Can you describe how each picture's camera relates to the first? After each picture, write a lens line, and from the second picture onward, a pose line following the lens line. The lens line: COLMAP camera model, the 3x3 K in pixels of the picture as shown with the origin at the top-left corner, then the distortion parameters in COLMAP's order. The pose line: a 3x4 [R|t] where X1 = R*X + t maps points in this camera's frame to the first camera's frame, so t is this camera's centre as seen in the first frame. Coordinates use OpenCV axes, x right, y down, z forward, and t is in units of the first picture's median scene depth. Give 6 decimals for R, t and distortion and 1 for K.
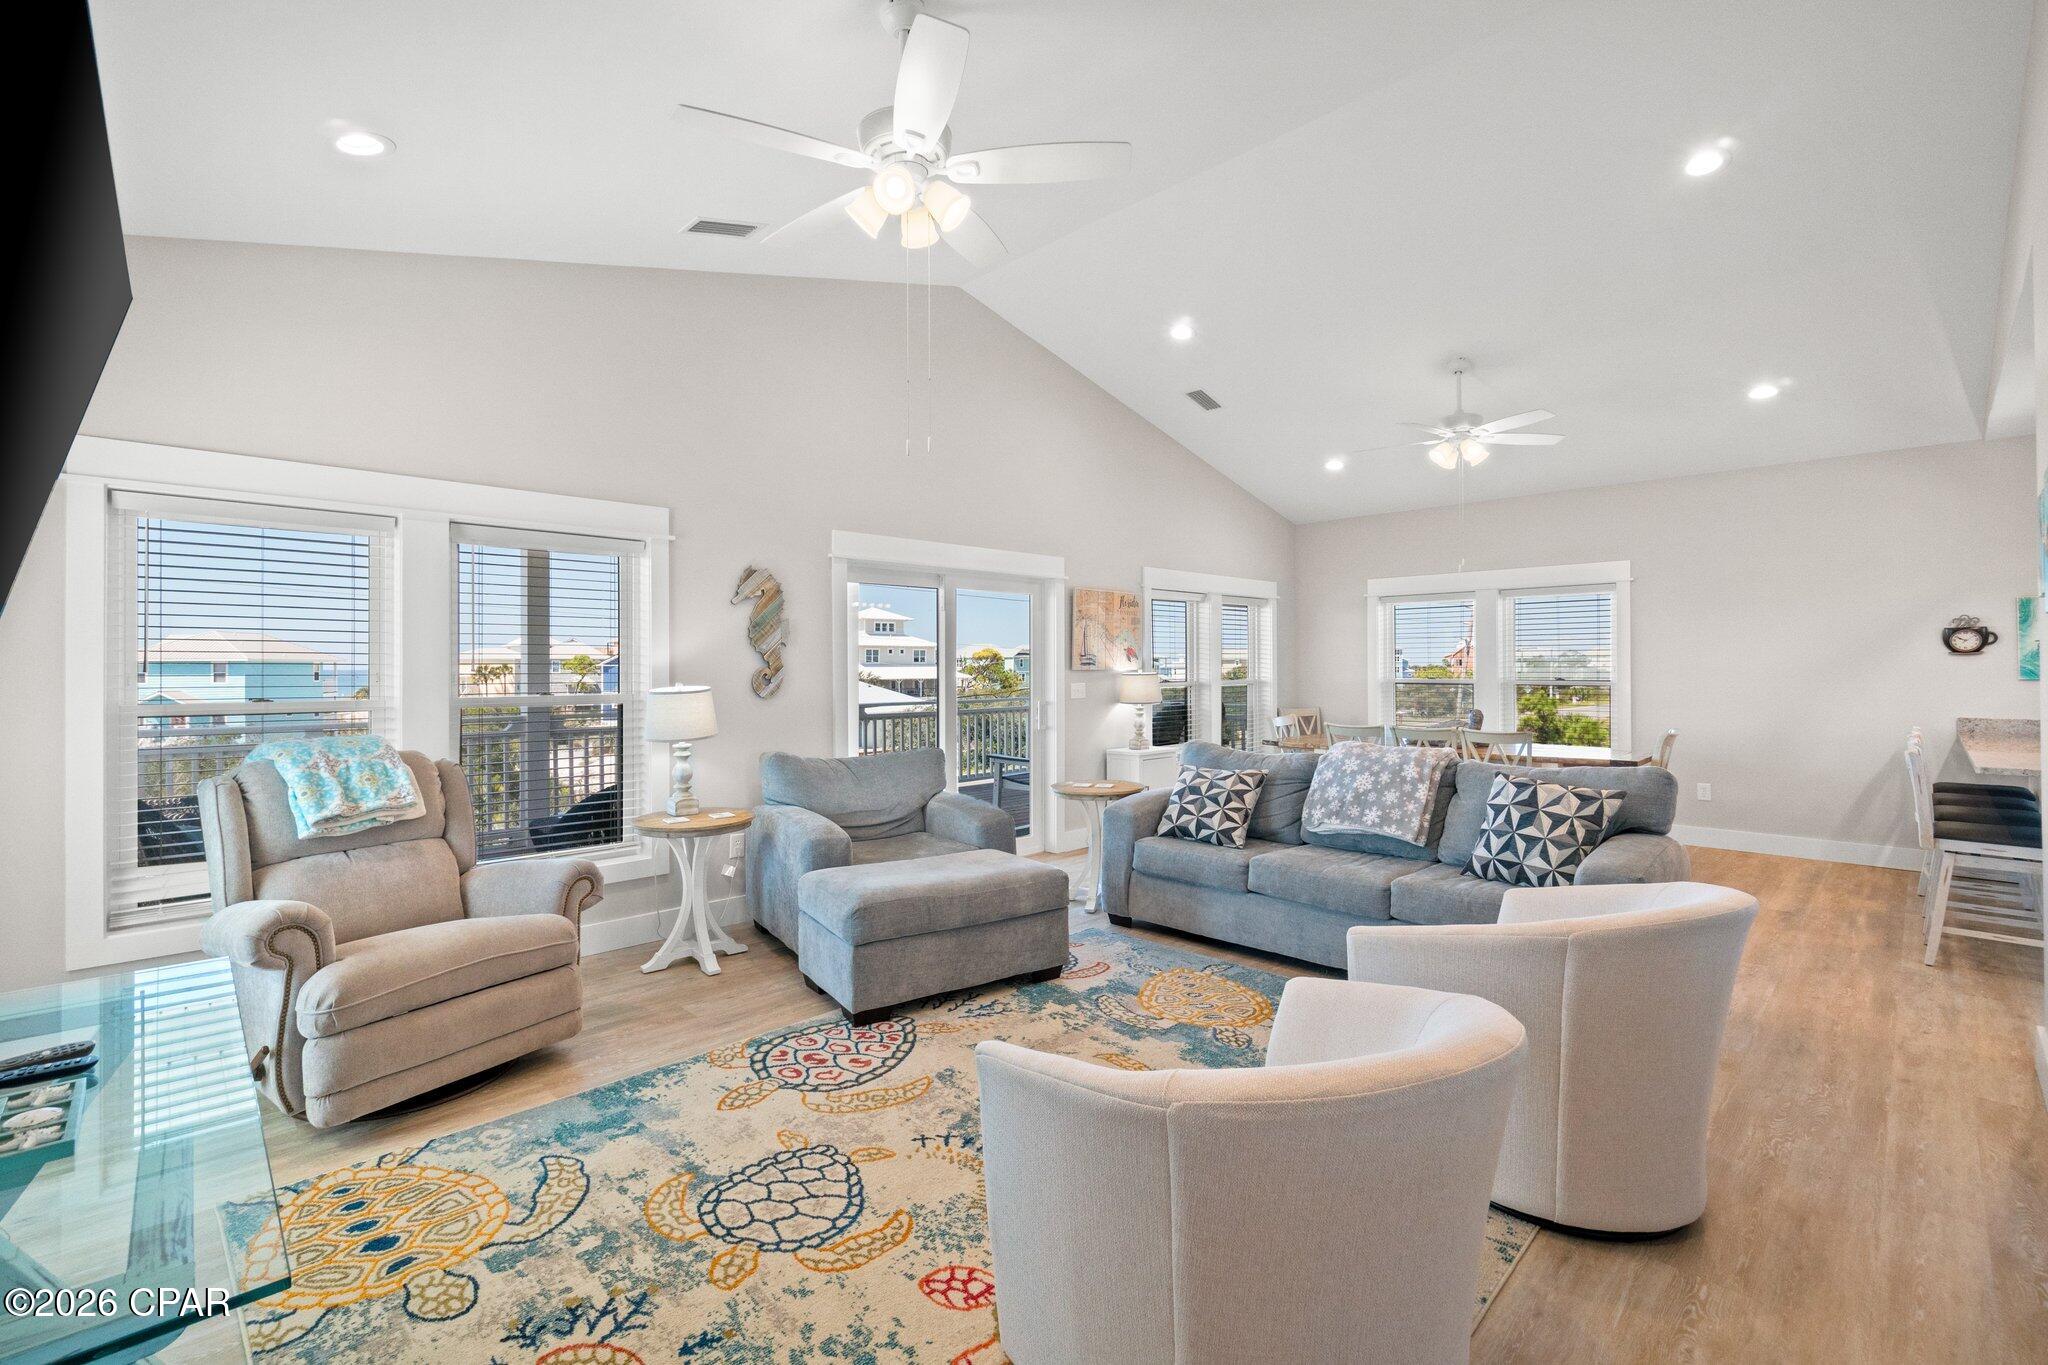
lens RADIAL K [[883.4, 0, 1011.3], [0, 883.4, 667.4], [0, 0, 1]] dist [0.000468, 0.000099]
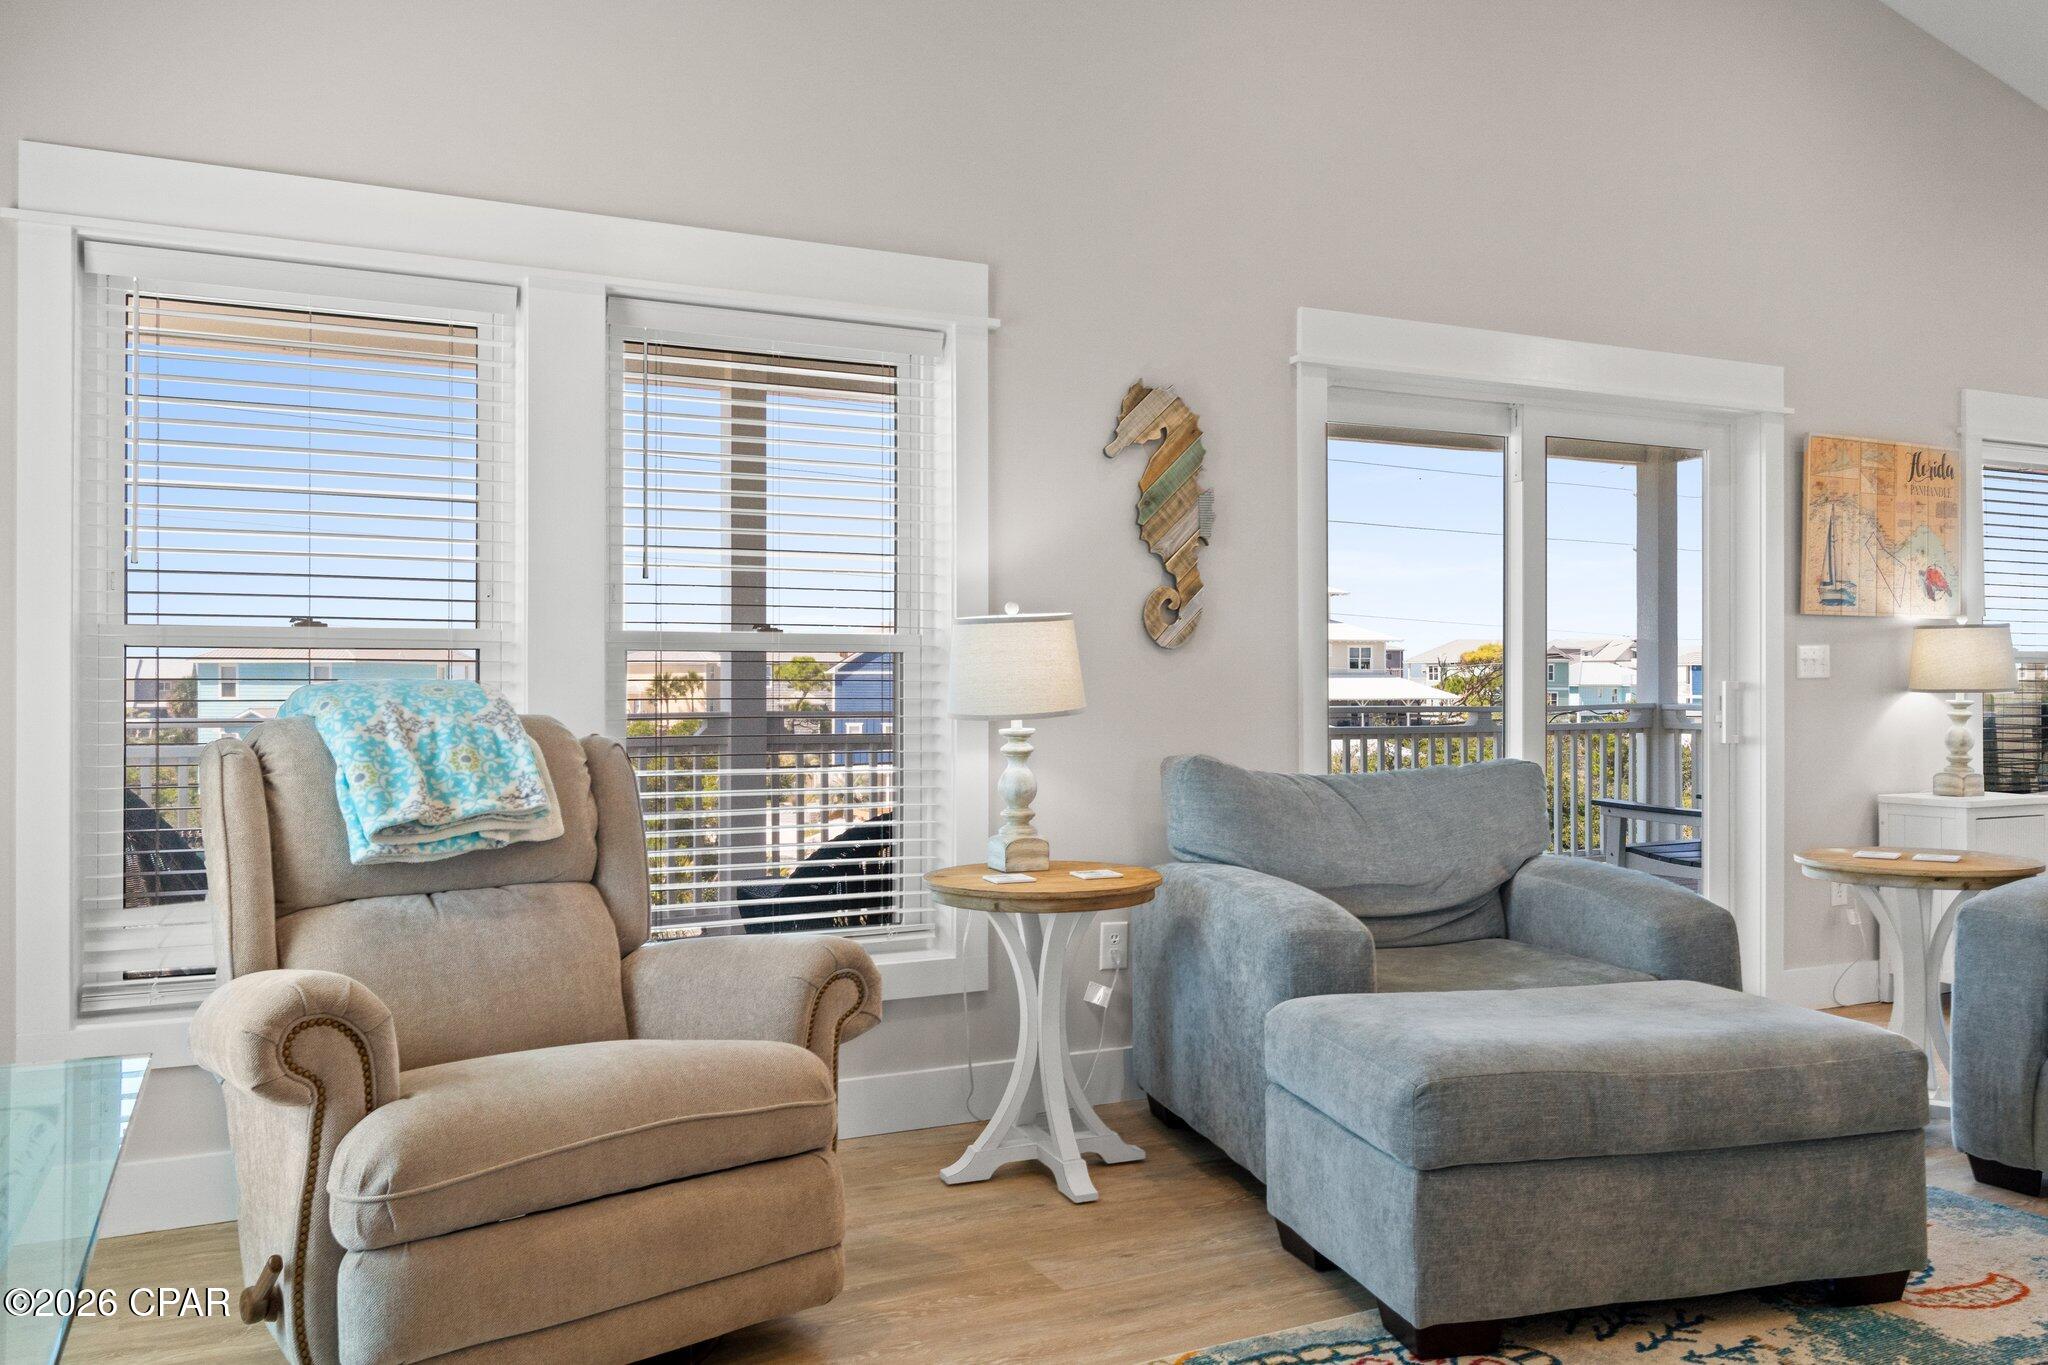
lens RADIAL K [[1584.7, 0, 1024.0], [0, 1584.7, 682.5], [0, 0, 1]] dist [0.010752, 0.003604]
pose [[0.951038, 0.002861, -0.309059, -0.115027], [-0.001827, 0.999992, 0.003634, 0.070131], [0.309067, -0.002891, 0.951036, 0.192565]]
